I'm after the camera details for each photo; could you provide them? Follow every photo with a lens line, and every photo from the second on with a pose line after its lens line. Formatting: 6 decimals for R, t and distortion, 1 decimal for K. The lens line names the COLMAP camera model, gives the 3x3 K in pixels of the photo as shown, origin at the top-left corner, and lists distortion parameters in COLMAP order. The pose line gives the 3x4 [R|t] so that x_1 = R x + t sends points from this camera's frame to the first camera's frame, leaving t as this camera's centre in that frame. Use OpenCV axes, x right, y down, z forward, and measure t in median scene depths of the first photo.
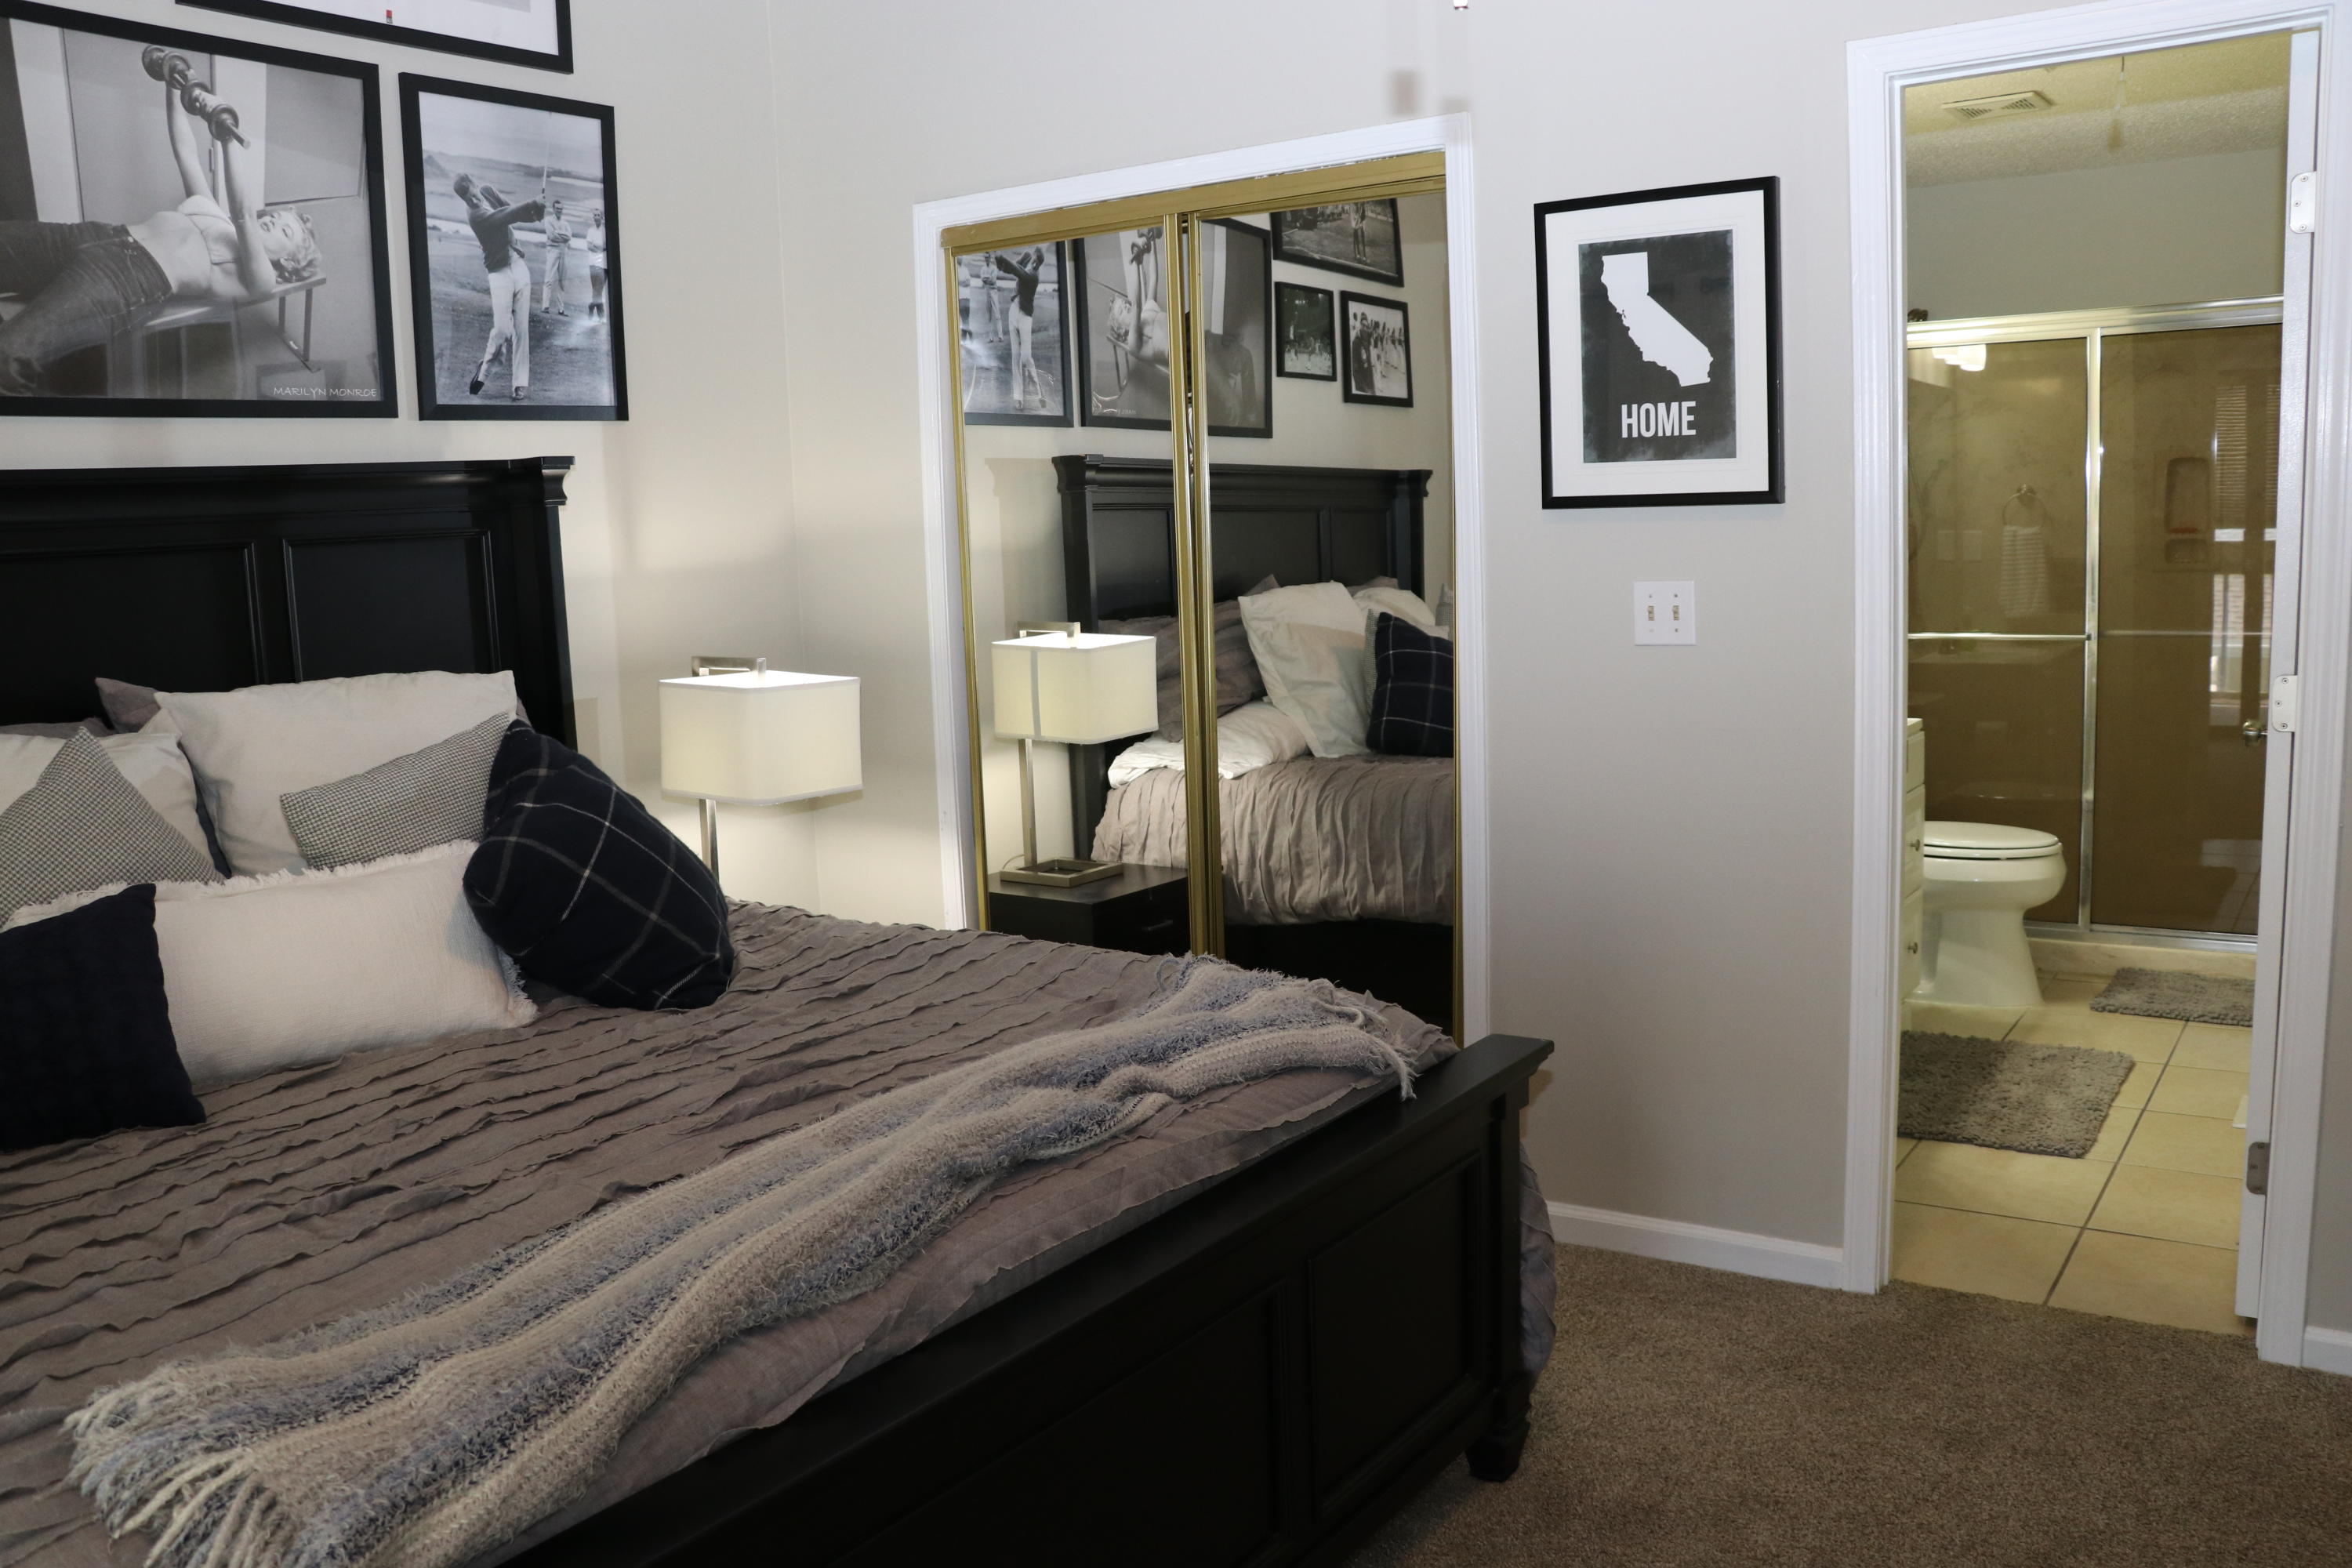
lens RADIAL K [[1906.3, 0, 1183.1], [0, 1906.3, 807.1], [0, 0, 1]] dist [-0.182122, 0.142744]
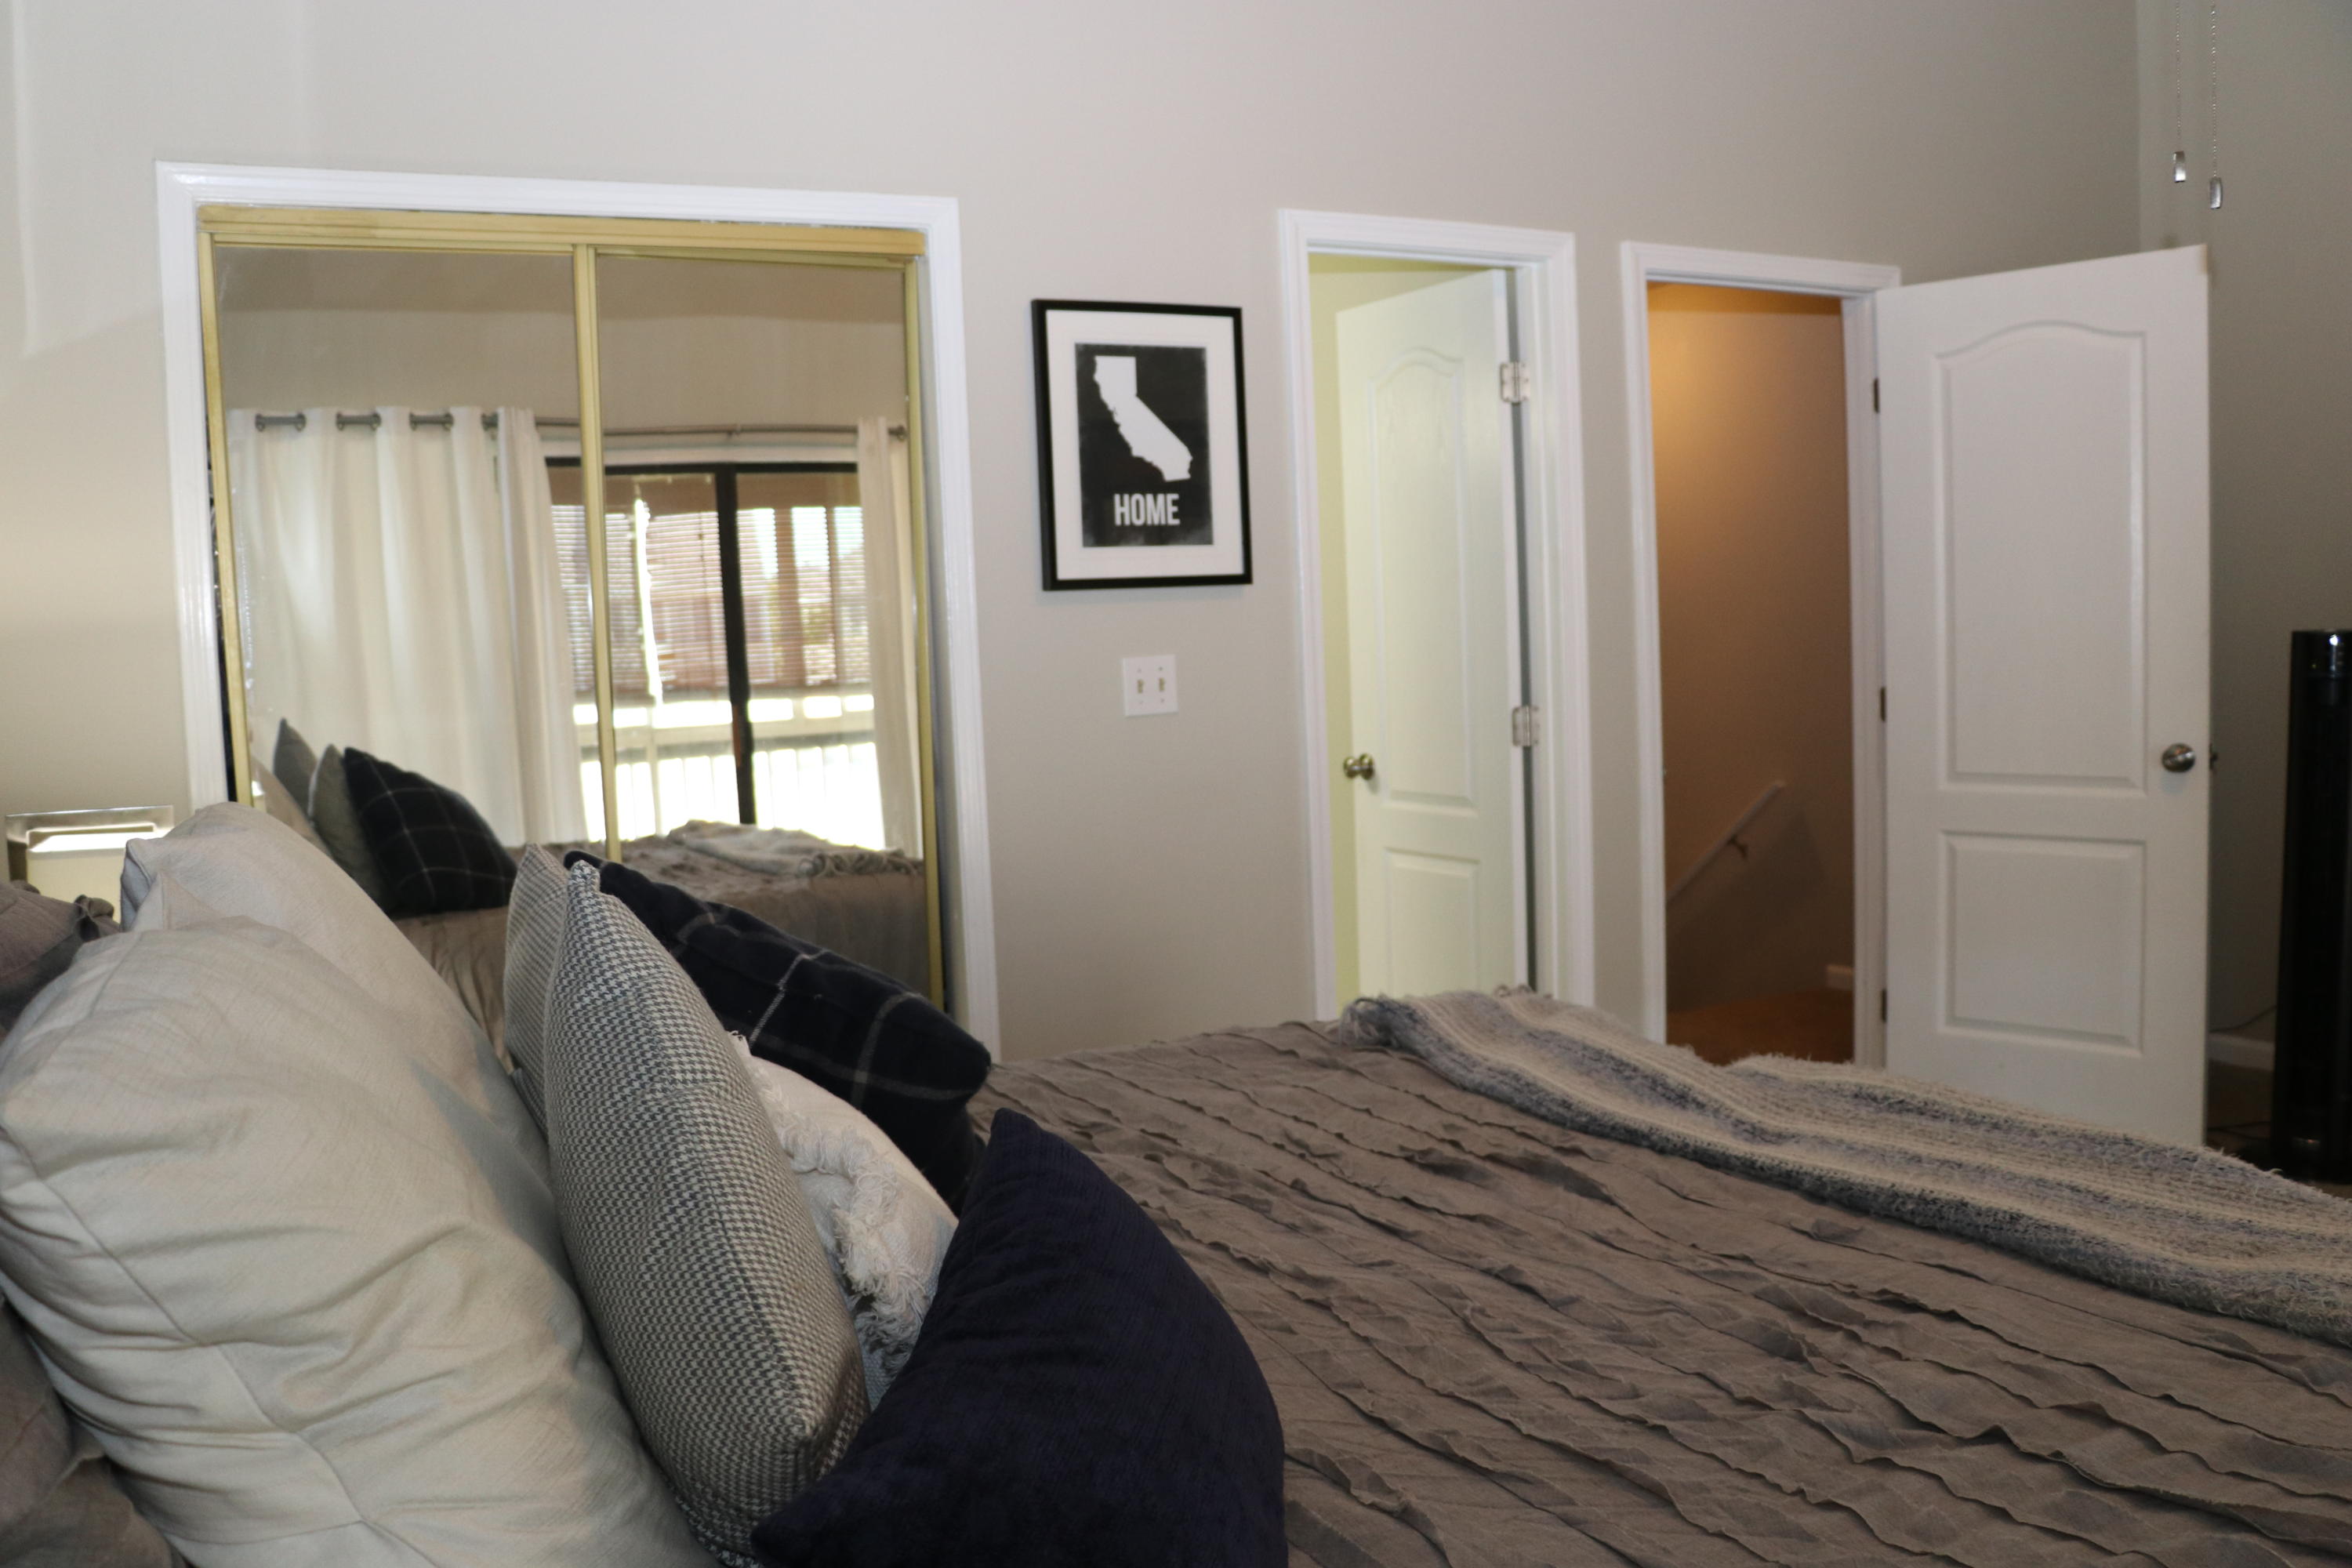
lens RADIAL K [[1906.3, 0, 1160.3], [0, 1906.3, 795.1], [0, 0, 1]] dist [-0.182122, 0.142744]
pose [[0.464195, -0.066720, 0.883217, -0.738800], [0.155365, 0.987832, -0.007032, -0.031934], [-0.872000, 0.140485, 0.468913, 0.492653]]
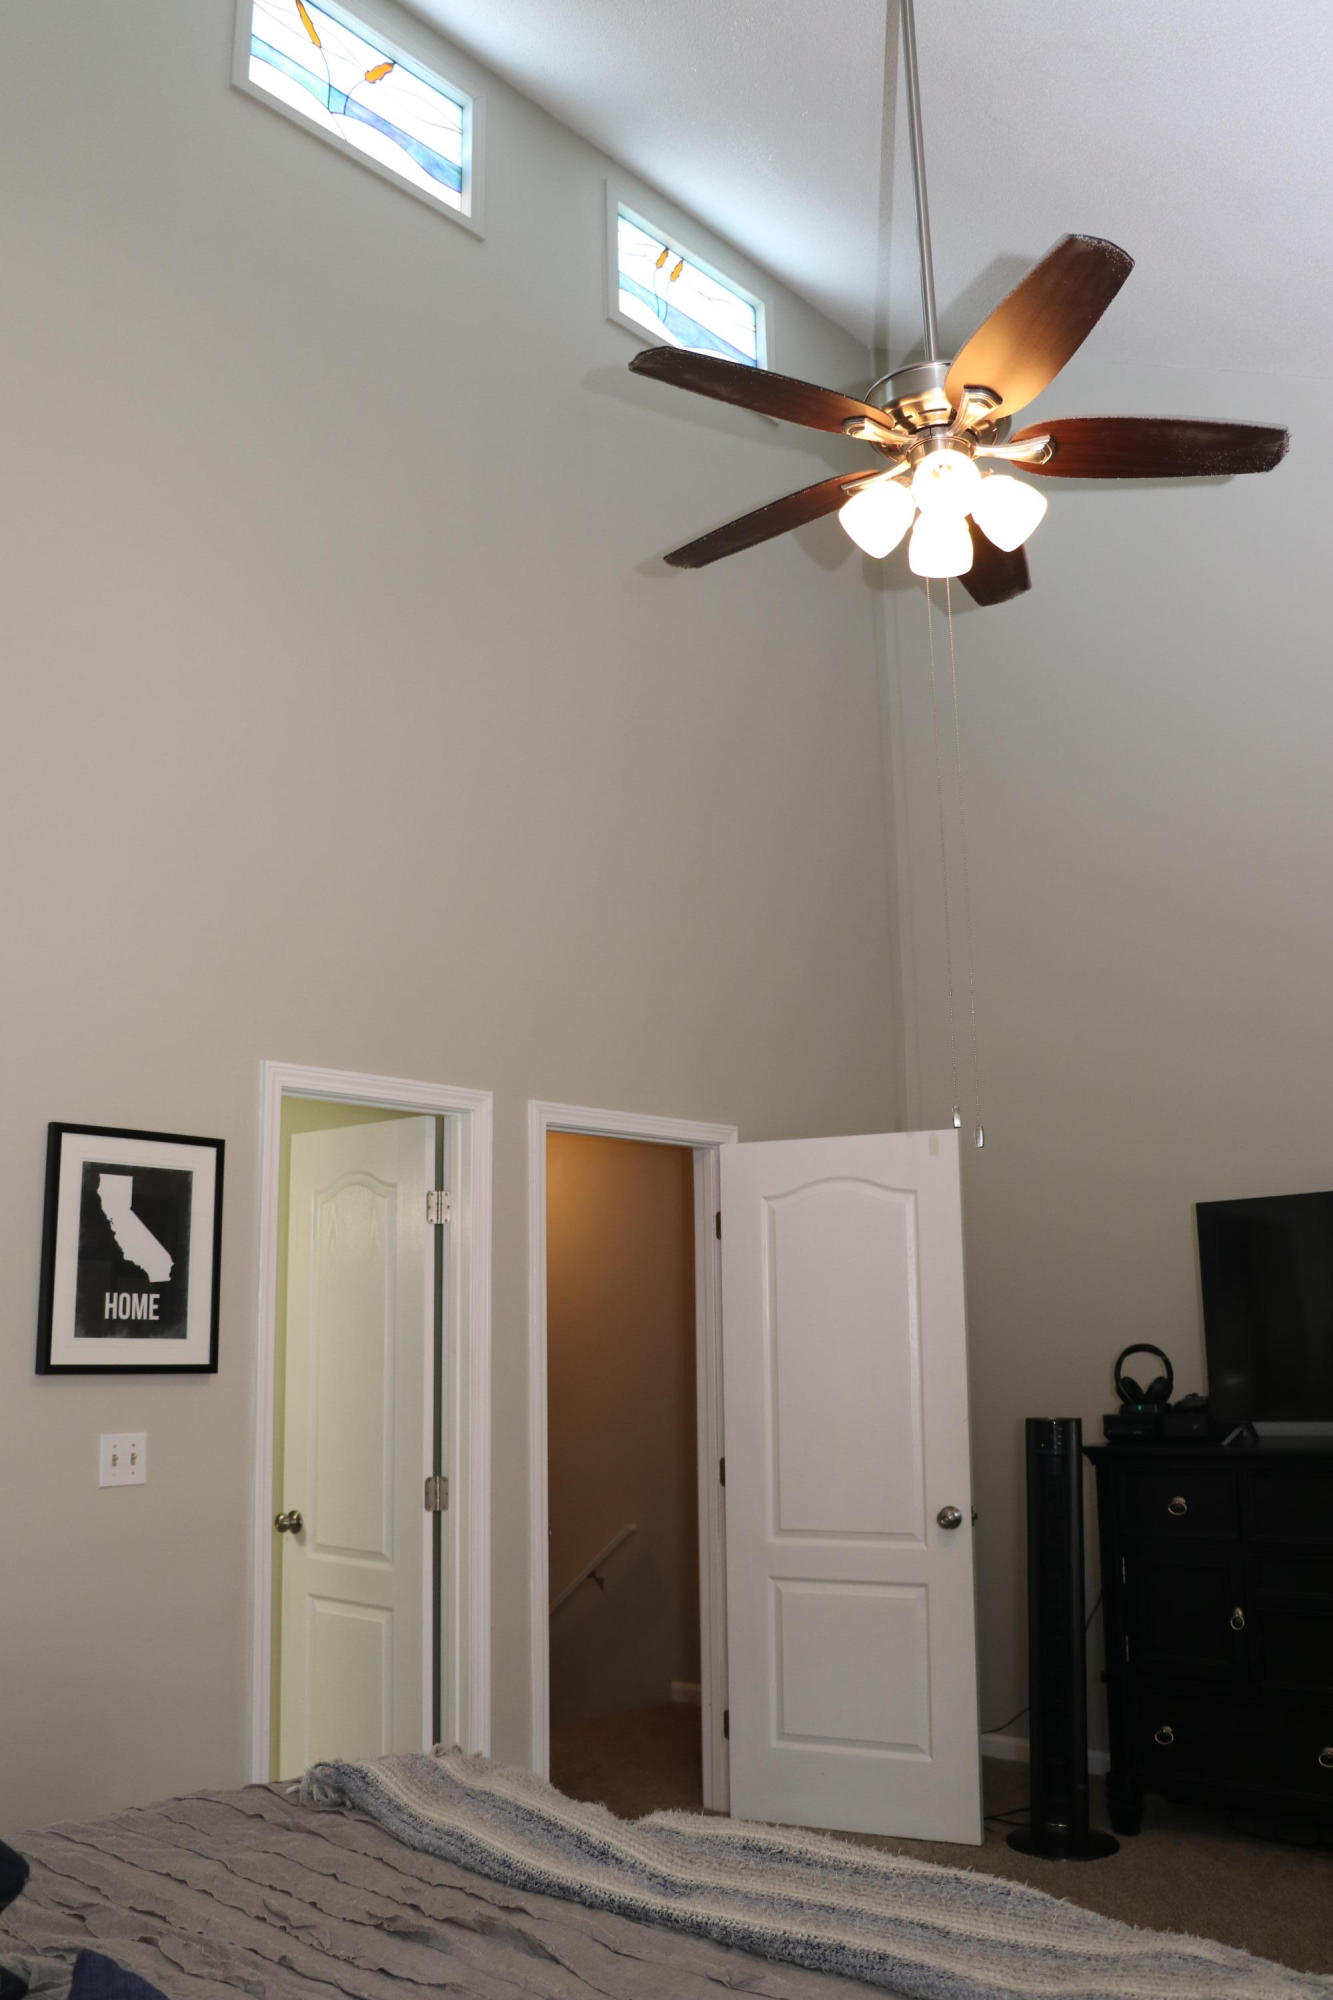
lens RADIAL K [[1621.0, 0, 660.0], [0, 1621.0, 1002.7], [0, 0, 1]] dist [-0.182122, 0.142744]
pose [[0.133114, 0.234343, 0.962997, -0.791747], [0.151492, 0.955416, -0.253438, -0.075806], [-0.979454, 0.179623, 0.091678, 0.507501]]
